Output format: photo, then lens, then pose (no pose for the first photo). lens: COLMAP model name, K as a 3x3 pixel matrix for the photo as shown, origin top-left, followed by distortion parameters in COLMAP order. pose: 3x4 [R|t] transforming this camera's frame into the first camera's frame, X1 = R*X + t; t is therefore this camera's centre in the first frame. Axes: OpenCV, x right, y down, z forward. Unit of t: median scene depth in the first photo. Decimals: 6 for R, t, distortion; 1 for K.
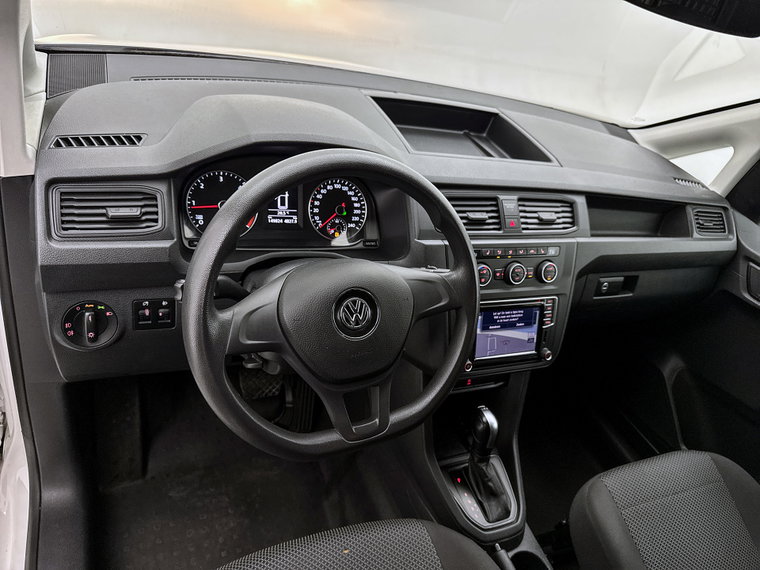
lens RADIAL K [[533.8, 0, 387.7], [0, 533.8, 284.1], [0, 0, 1]] dist [0.045679, -0.047257]
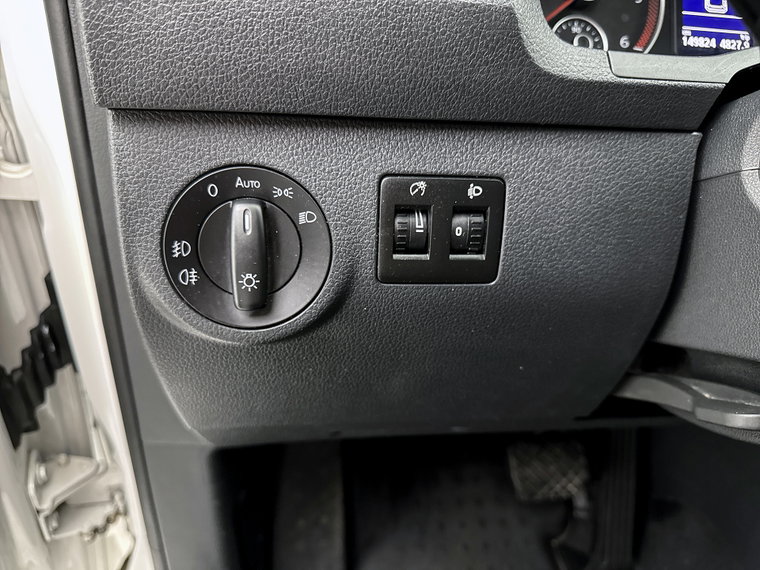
lens RADIAL K [[524.9, 0, 381.2], [0, 524.9, 285.2], [0, 0, 1]] dist [-0.007023, -0.003654]
pose [[0.949742, -0.037528, -0.310776, -0.295805], [-0.007543, 0.989756, -0.142571, 0.100637], [0.312943, 0.137750, 0.939730, 0.566673]]
